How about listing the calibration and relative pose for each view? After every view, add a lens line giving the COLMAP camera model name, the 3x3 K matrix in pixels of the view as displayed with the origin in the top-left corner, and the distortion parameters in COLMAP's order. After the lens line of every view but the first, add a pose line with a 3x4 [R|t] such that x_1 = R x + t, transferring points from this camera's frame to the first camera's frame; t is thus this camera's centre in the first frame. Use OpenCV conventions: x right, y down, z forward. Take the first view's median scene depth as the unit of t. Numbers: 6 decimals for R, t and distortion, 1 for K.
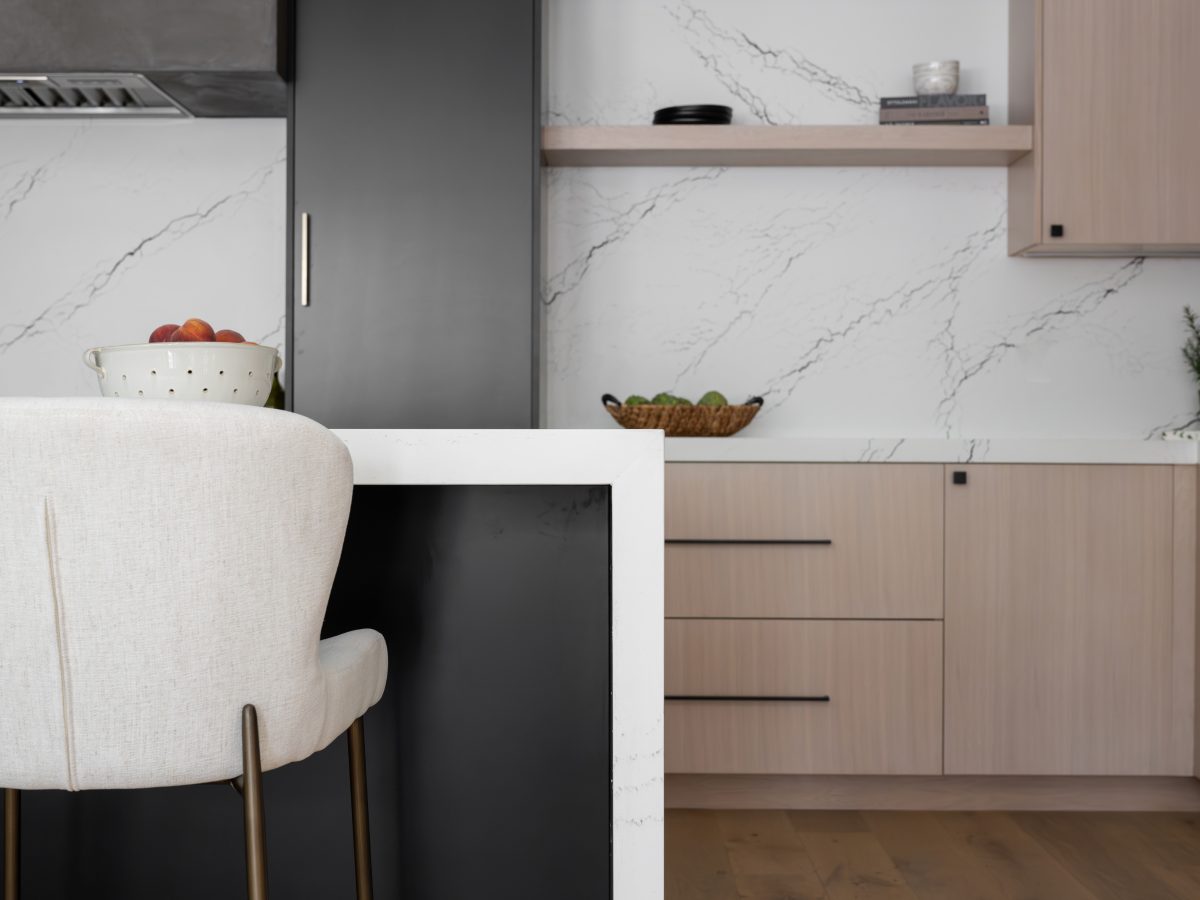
lens RADIAL K [[1712.1, 0, 600.0], [0, 1712.1, 455.6], [0, 0, 1]] dist [0.001262, 0.000000]
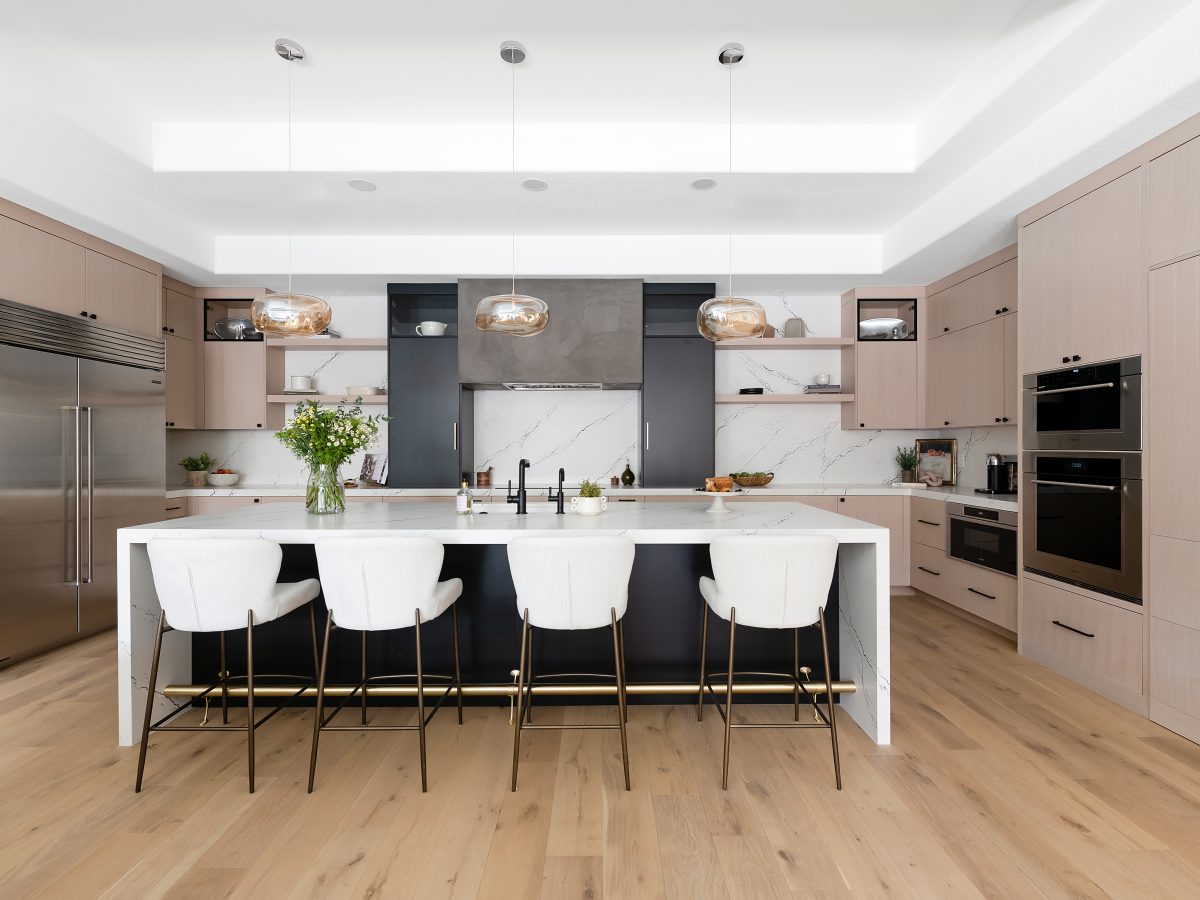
lens RADIAL K [[562.5, 0, 603.6], [0, 562.5, 446.0], [0, 0, 1]] dist [0.003755, -0.005739]
pose [[0.999943, -0.005668, 0.009094, -0.248488], [0.005755, 0.999938, -0.009494, -0.077438], [-0.009040, 0.009546, 0.999914, -0.116627]]
